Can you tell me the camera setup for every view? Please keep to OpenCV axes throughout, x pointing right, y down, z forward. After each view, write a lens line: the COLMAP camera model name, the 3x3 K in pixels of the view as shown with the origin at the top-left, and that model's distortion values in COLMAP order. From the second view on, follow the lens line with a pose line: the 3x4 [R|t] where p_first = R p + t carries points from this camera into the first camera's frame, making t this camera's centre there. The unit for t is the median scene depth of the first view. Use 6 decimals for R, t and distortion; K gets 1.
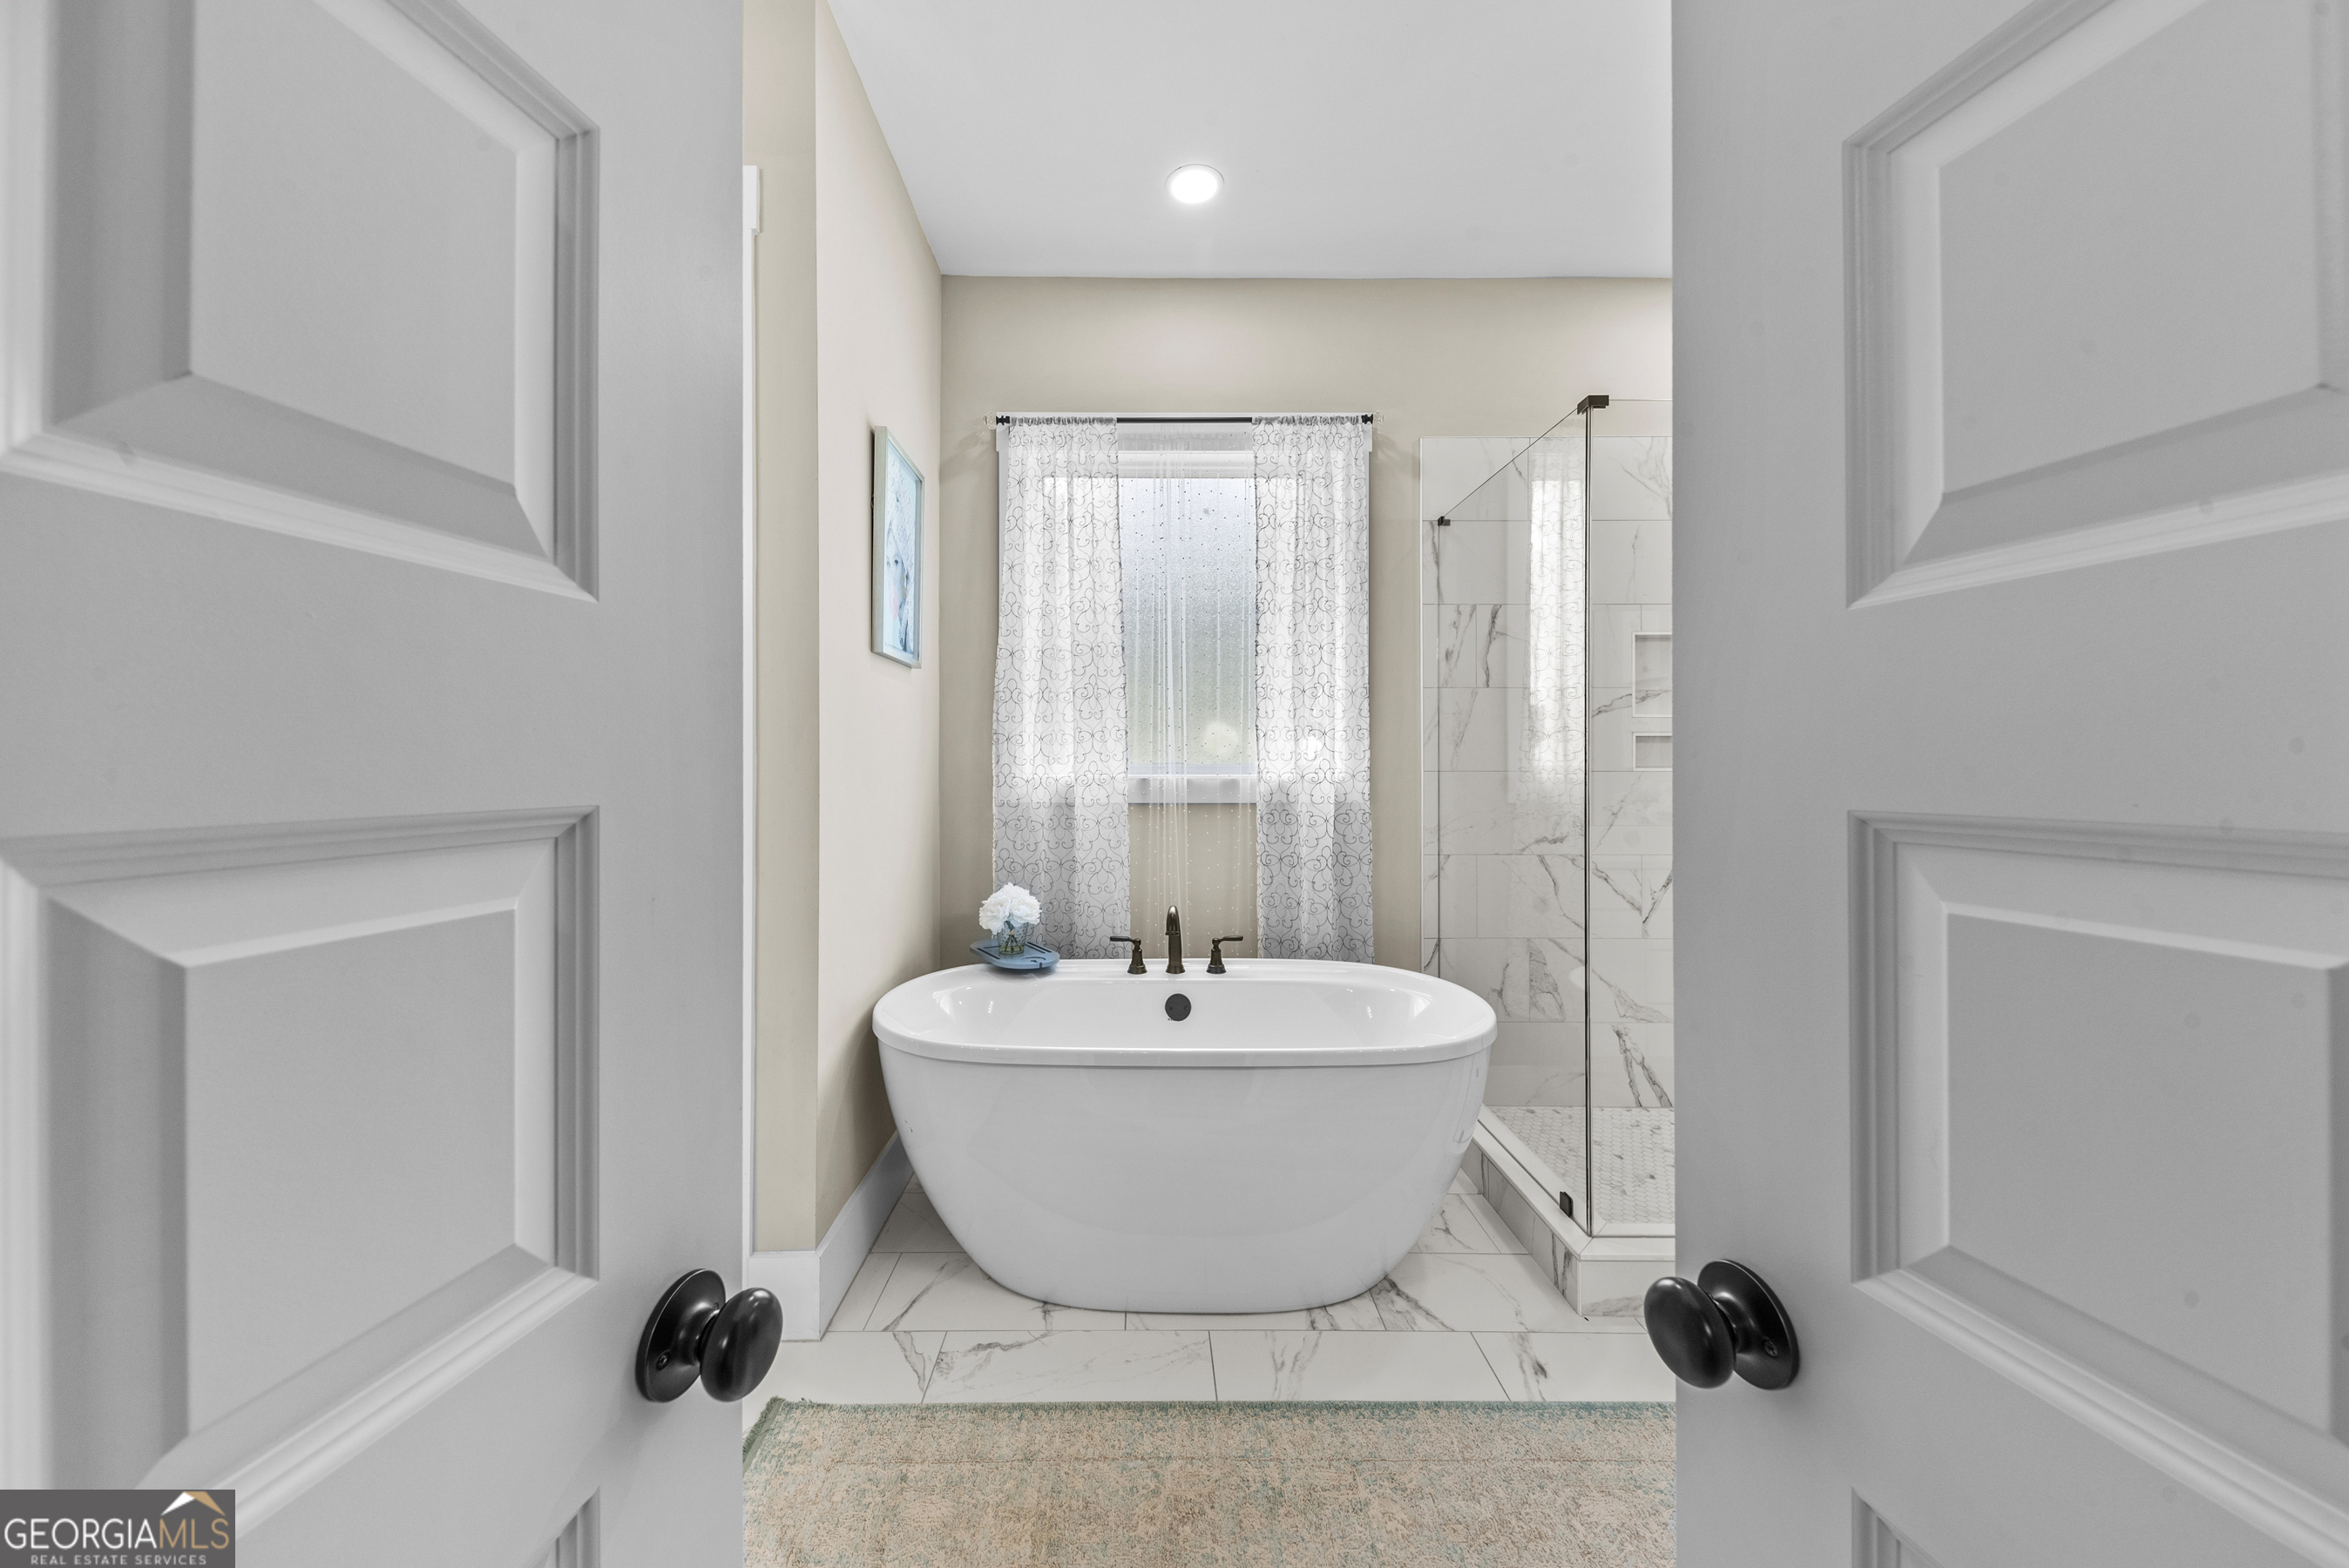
lens RADIAL K [[824.4, 0, 1165.6], [0, 824.4, 788.2], [0, 0, 1]] dist [-0.000562, -0.000114]
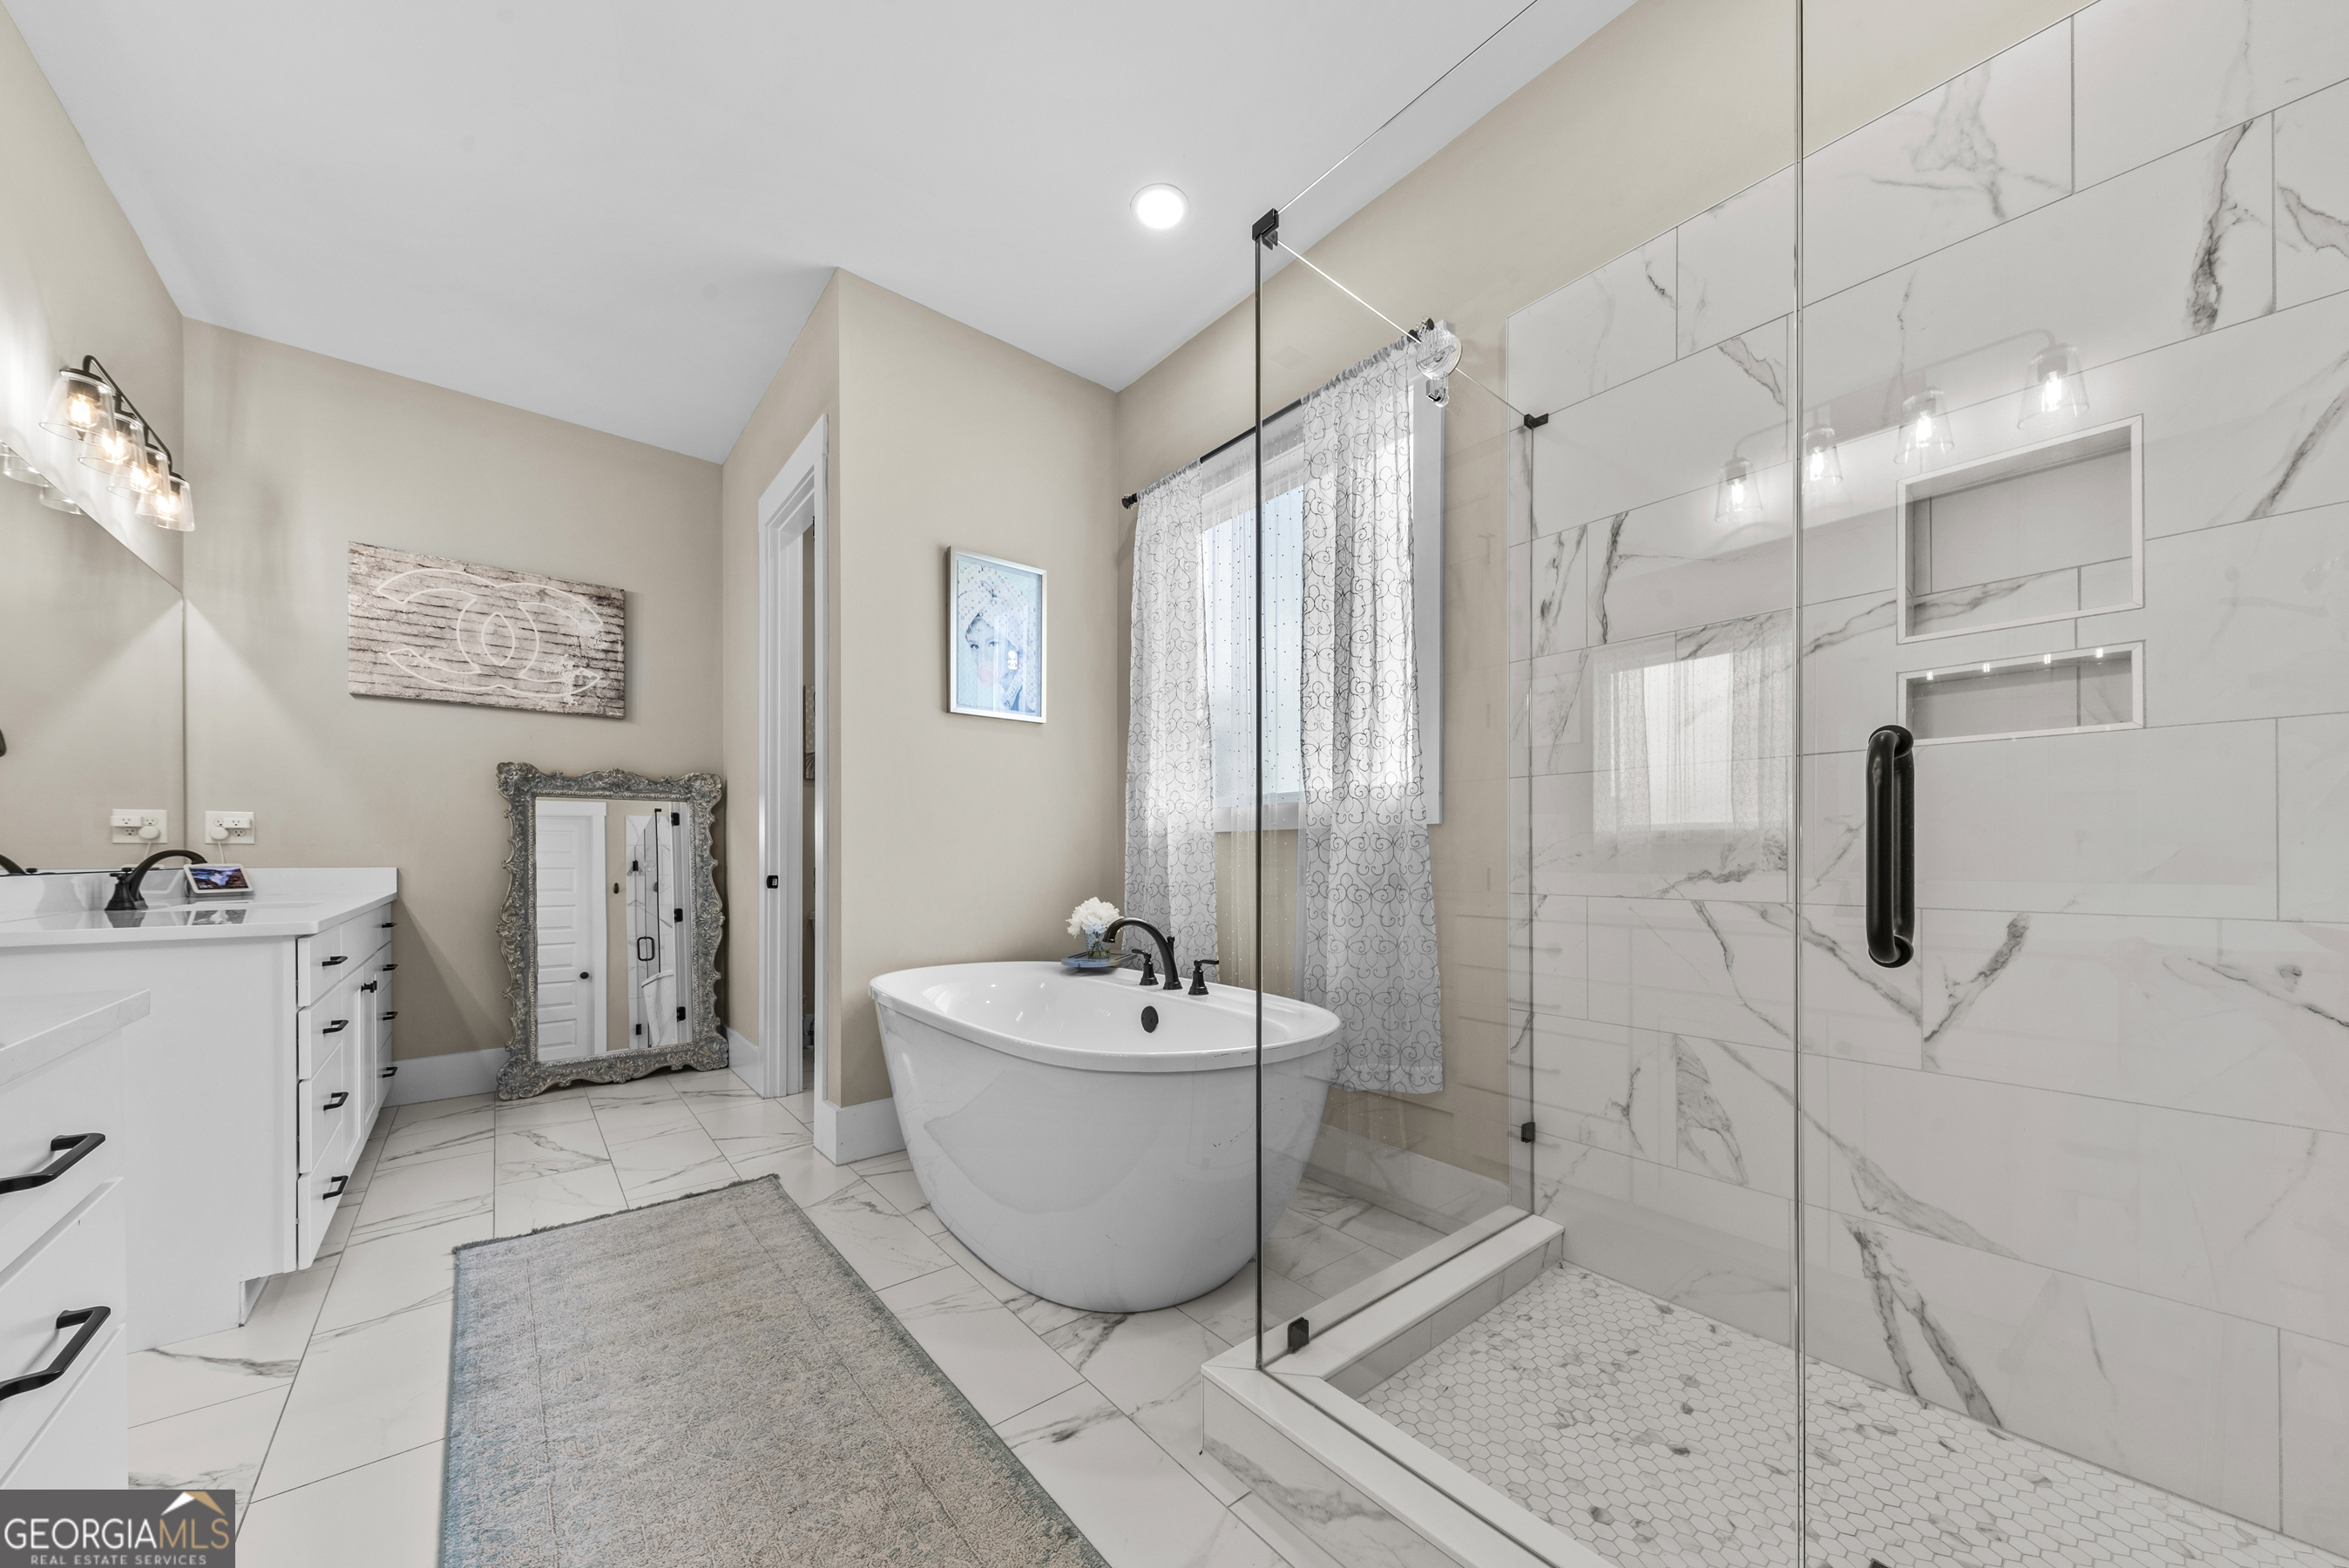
lens RADIAL K [[810.7, 0, 1176.8], [0, 810.7, 879.2], [0, 0, 1]] dist [0.006443, -0.004963]
pose [[0.630298, 0.019647, -0.776105, 0.687334], [-0.016933, 0.999790, 0.011558, 0.065587], [0.776169, 0.005856, 0.630498, 0.322909]]
